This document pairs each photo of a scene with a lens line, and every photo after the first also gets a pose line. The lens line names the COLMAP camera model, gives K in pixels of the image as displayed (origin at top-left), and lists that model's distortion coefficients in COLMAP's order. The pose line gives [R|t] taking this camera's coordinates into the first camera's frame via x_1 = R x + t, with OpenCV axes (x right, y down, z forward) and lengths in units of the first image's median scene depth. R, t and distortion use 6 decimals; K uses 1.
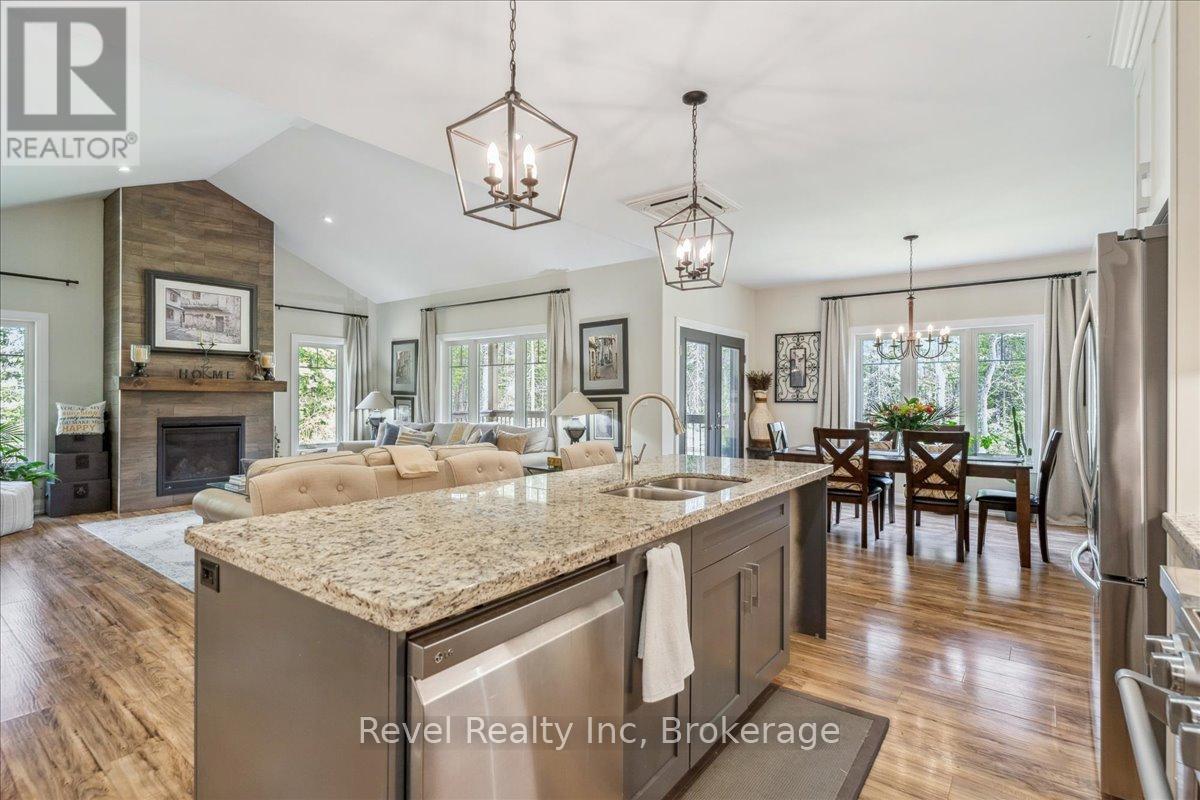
lens RADIAL K [[575.5, 0, 600.6], [0, 575.5, 397.2], [0, 0, 1]] dist [0.002526, -0.001935]
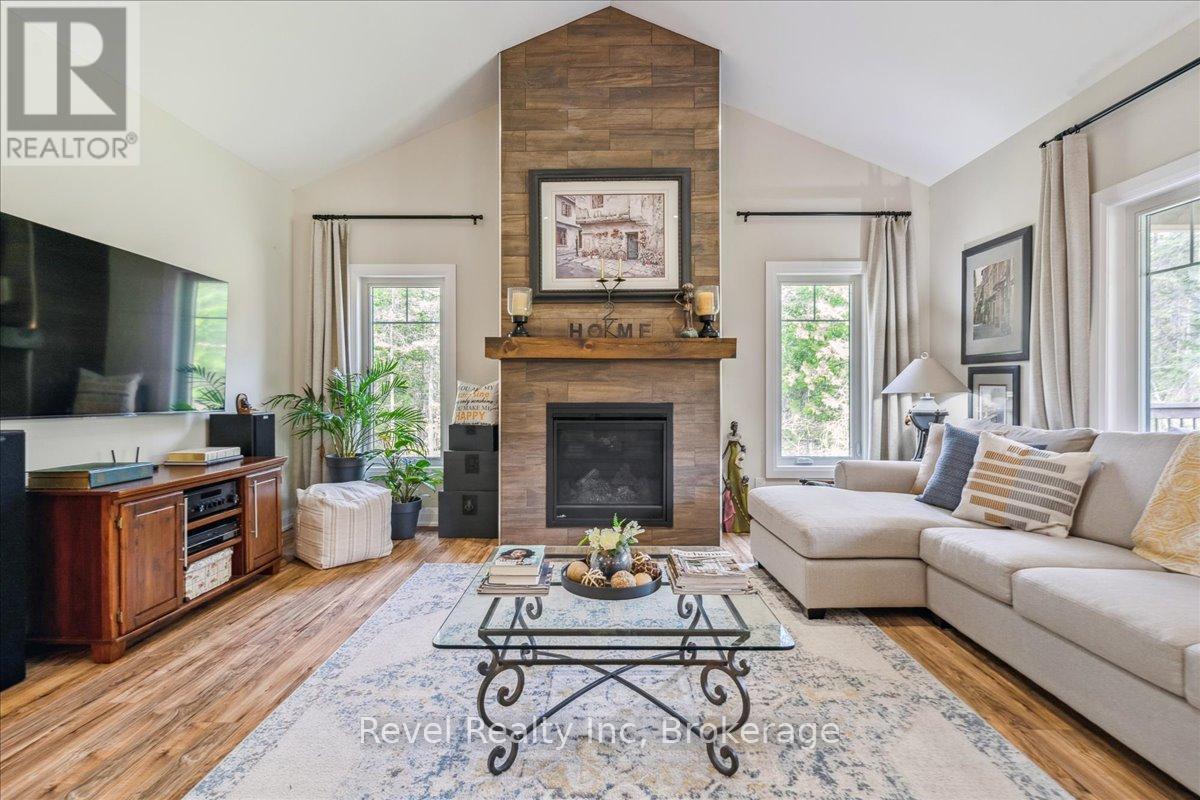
lens RADIAL K [[575.5, 0, 598.1], [0, 575.5, 392.9], [0, 0, 1]] dist [0.002526, -0.001935]
pose [[0.600685, -0.003872, -0.799476, -0.227665], [0.003957, 0.999990, -0.001870, 0.025518], [0.799476, -0.002040, 0.600695, 0.656628]]
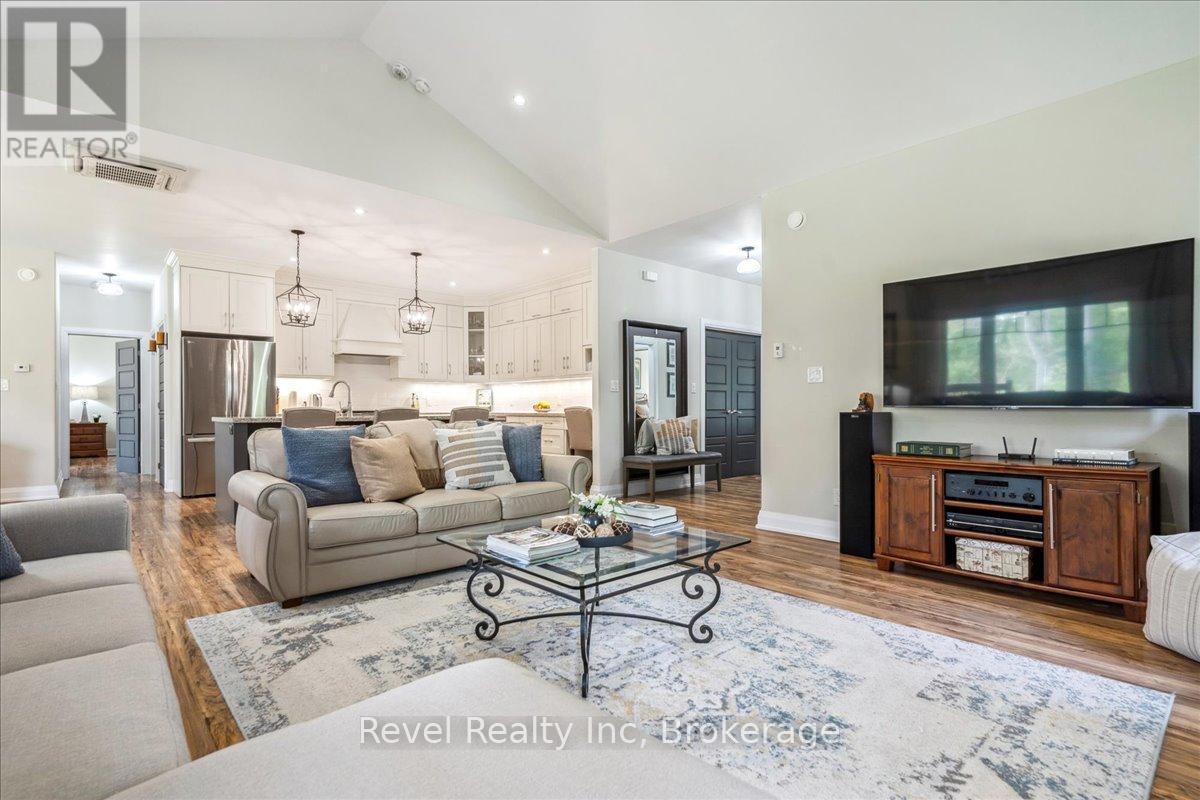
lens RADIAL K [[575.5, 0, 597.5], [0, 575.5, 412.5], [0, 0, 1]] dist [0.002526, -0.001935]
pose [[-0.981656, -0.002769, 0.190642, -0.541431], [-0.001456, 0.999974, 0.007028, 0.041492], [-0.190656, 0.006622, -0.981635, 1.208735]]
